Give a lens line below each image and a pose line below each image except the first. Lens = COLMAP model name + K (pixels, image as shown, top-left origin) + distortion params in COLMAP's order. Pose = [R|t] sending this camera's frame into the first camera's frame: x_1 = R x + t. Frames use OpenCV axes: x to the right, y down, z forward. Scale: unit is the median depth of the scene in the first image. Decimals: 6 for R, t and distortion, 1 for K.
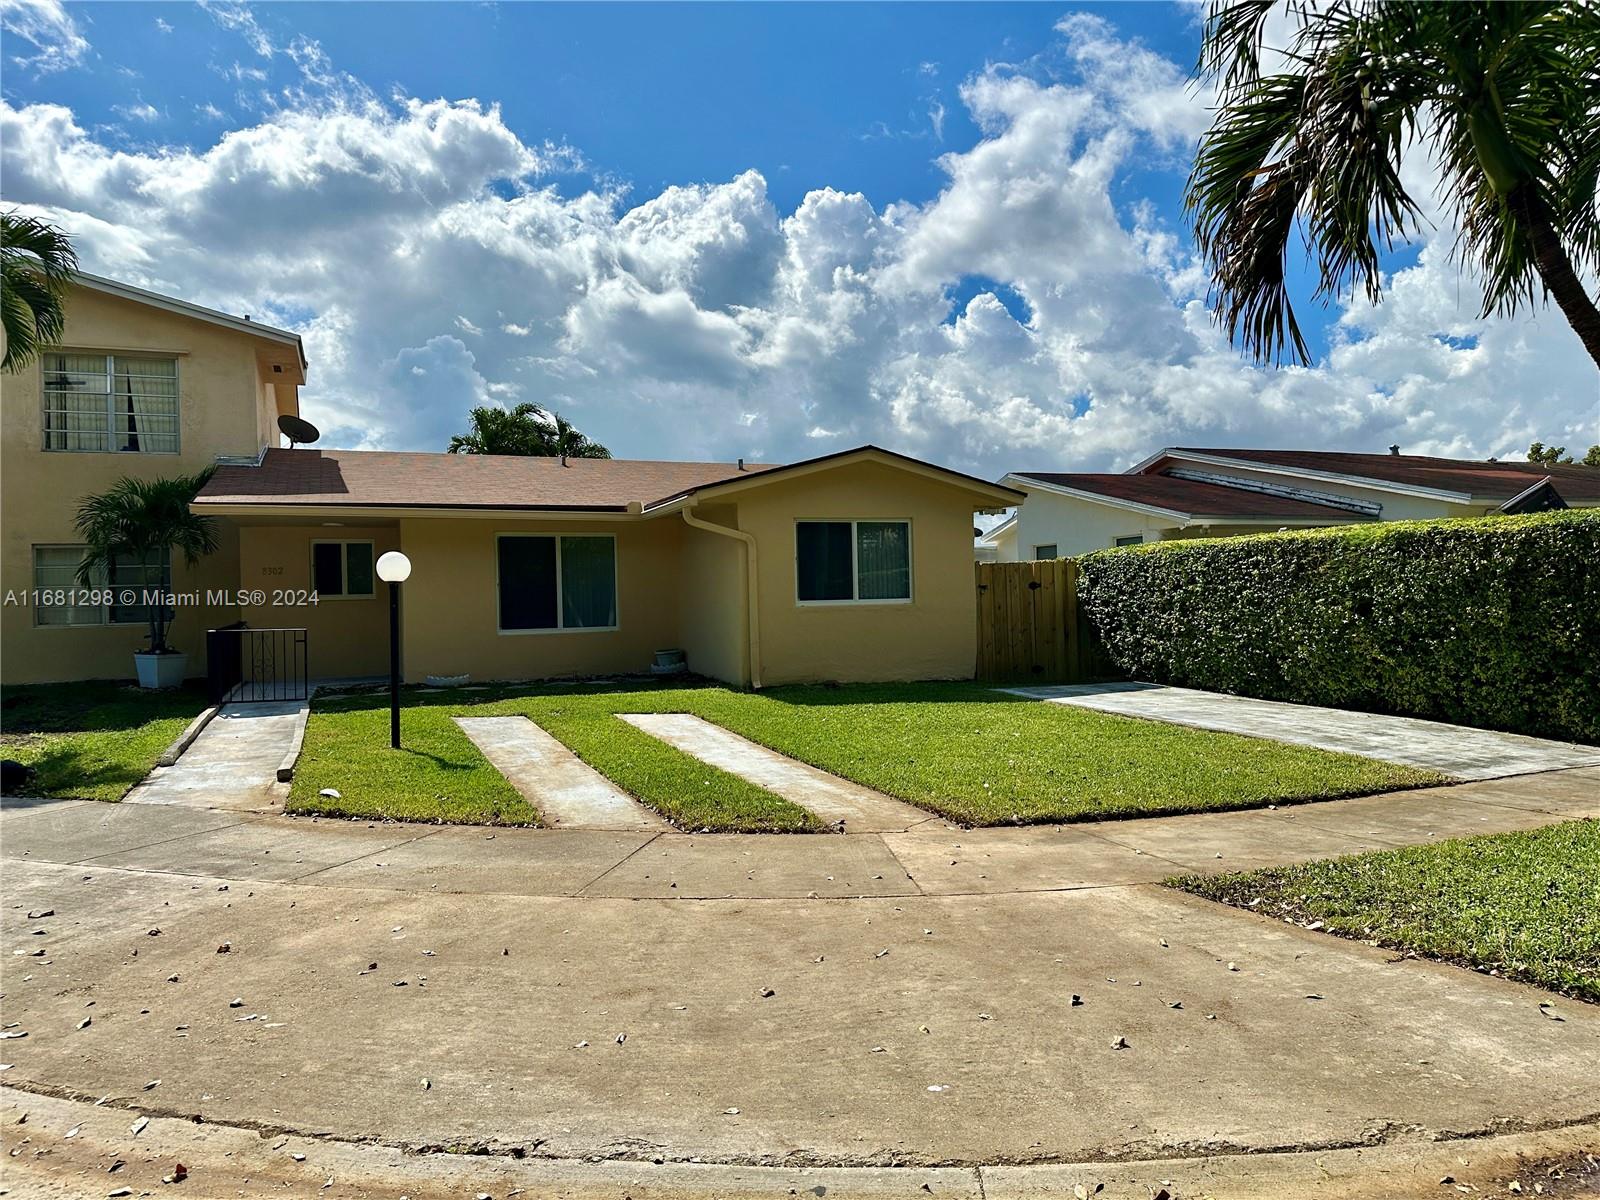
lens RADIAL K [[1133.4, 0, 802.3], [0, 1133.4, 634.1], [0, 0, 1]] dist [0.041604, -0.076422]
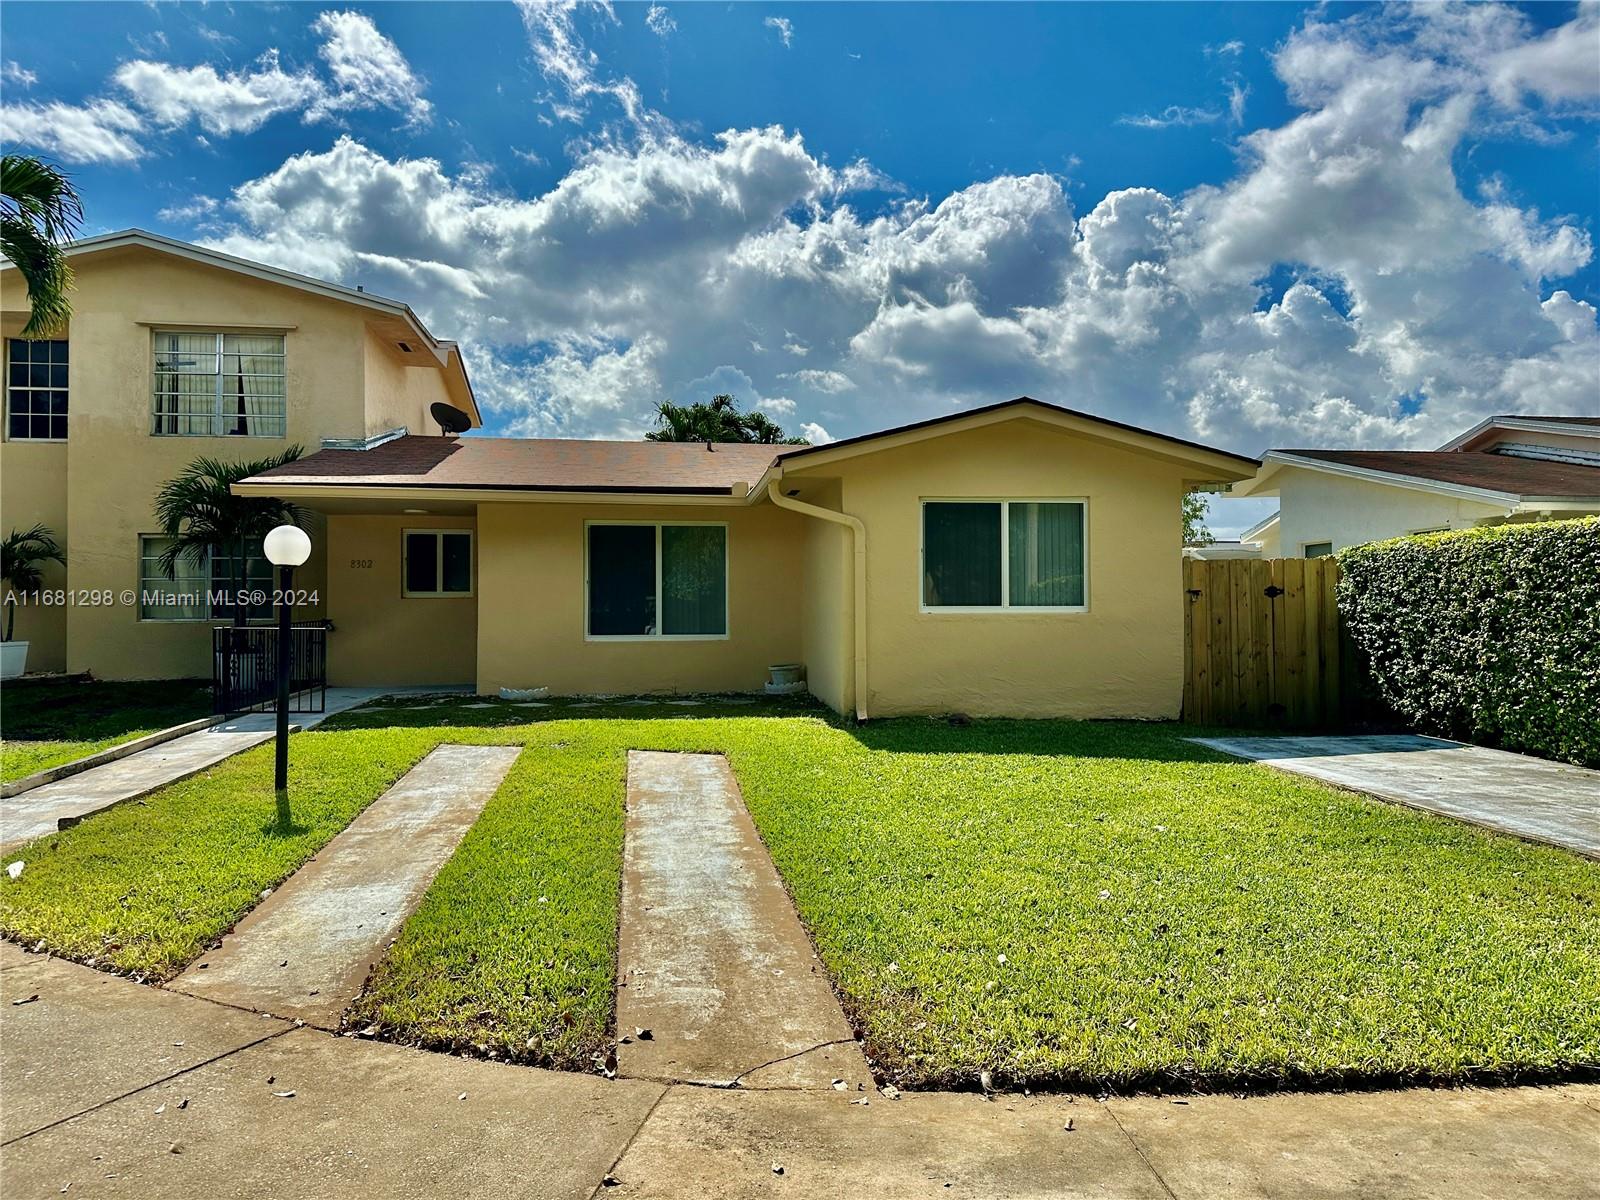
lens RADIAL K [[1133.4, 0, 802.3], [0, 1133.4, 634.1], [0, 0, 1]] dist [0.041604, -0.076422]
pose [[0.968177, 0.022575, -0.249246, 0.093276], [-0.025138, 0.999659, -0.007105, -0.003348], [0.249001, 0.013144, 0.968414, 0.222847]]
